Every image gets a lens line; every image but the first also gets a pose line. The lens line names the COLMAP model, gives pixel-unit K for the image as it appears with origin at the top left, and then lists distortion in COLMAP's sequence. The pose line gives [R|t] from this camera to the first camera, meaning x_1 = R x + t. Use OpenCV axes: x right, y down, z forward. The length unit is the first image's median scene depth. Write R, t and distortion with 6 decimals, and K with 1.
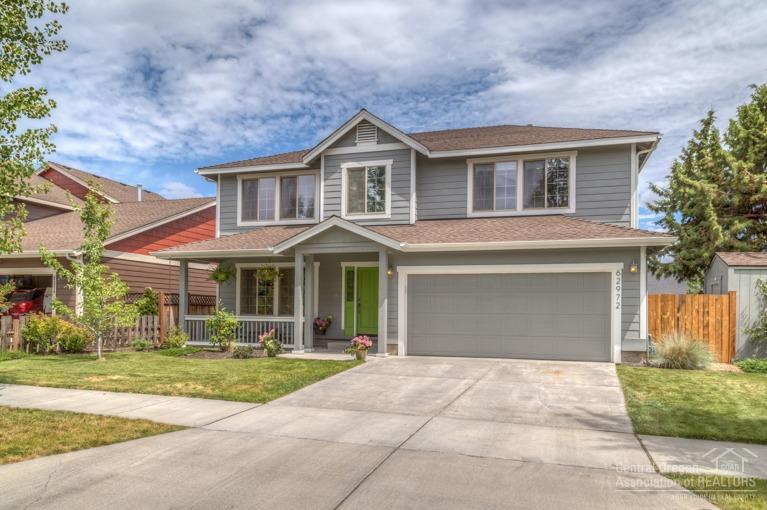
lens RADIAL K [[533.7, 0, 385.5], [0, 533.7, 306.5], [0, 0, 1]] dist [0.020892, 0.001885]
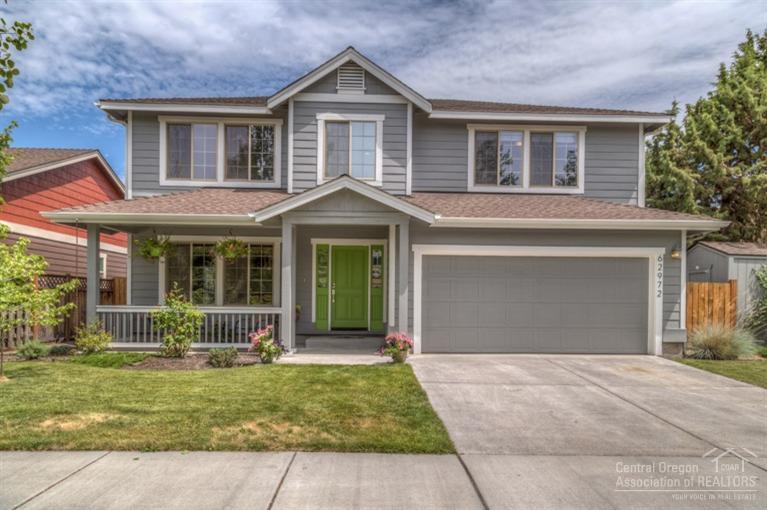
lens RADIAL K [[520.2, 0, 385.1], [0, 520.2, 303.2], [0, 0, 1]] dist [0.025621, 0.000628]
pose [[0.945494, -0.002556, 0.325631, -0.256163], [-0.002941, 0.999861, 0.016388, 0.001071], [-0.325628, -0.016452, 0.945355, 0.244125]]
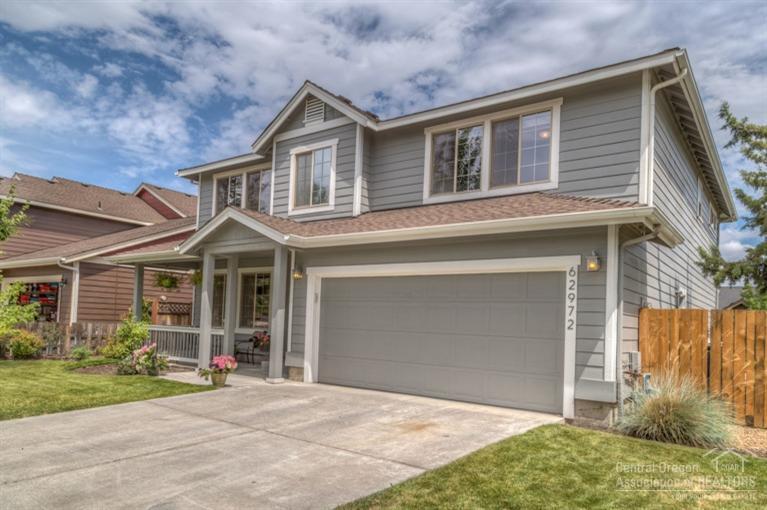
lens RADIAL K [[520.2, 0, 385.1], [0, 520.2, 303.2], [0, 0, 1]] dist [0.025621, 0.000628]
pose [[0.945398, 0.013816, -0.325625, 0.352076], [-0.026716, 0.999024, -0.035178, 0.000463], [0.324822, 0.041956, 0.944844, 0.296878]]
